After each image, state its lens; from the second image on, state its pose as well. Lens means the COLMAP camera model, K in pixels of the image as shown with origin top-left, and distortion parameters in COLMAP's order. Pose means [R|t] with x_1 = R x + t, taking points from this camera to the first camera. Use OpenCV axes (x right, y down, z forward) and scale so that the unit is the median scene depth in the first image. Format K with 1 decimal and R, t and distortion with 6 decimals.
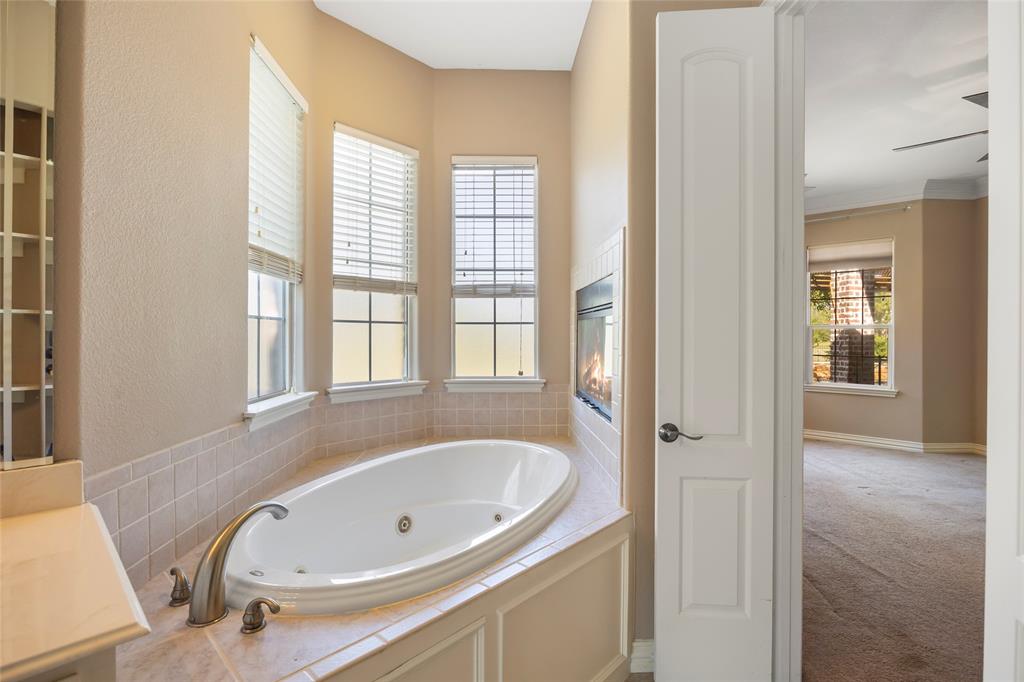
lens RADIAL K [[476.4, 0, 512.4], [0, 476.4, 333.9], [0, 0, 1]] dist [-0.008833, 0.000677]
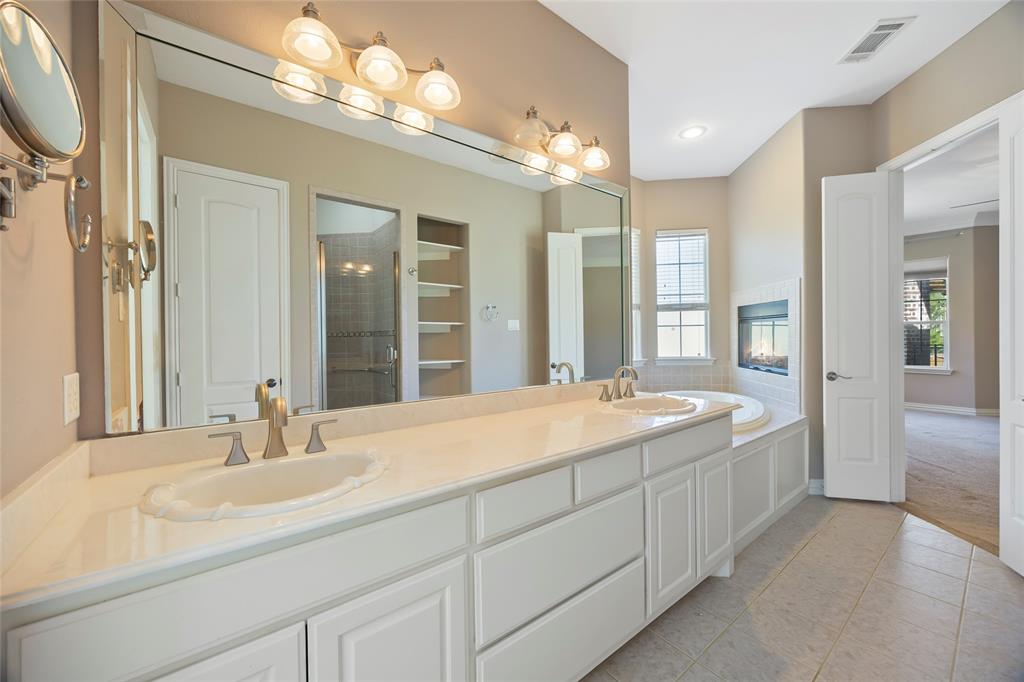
lens RADIAL K [[392.1, 0, 507.9], [0, 392.1, 336.4], [0, 0, 1]] dist [-0.000894, -0.000381]
pose [[0.987009, -0.016062, -0.159862, -0.427936], [0.016734, 0.999856, 0.002856, 0.001520], [0.159793, -0.005495, 0.987135, -0.500093]]
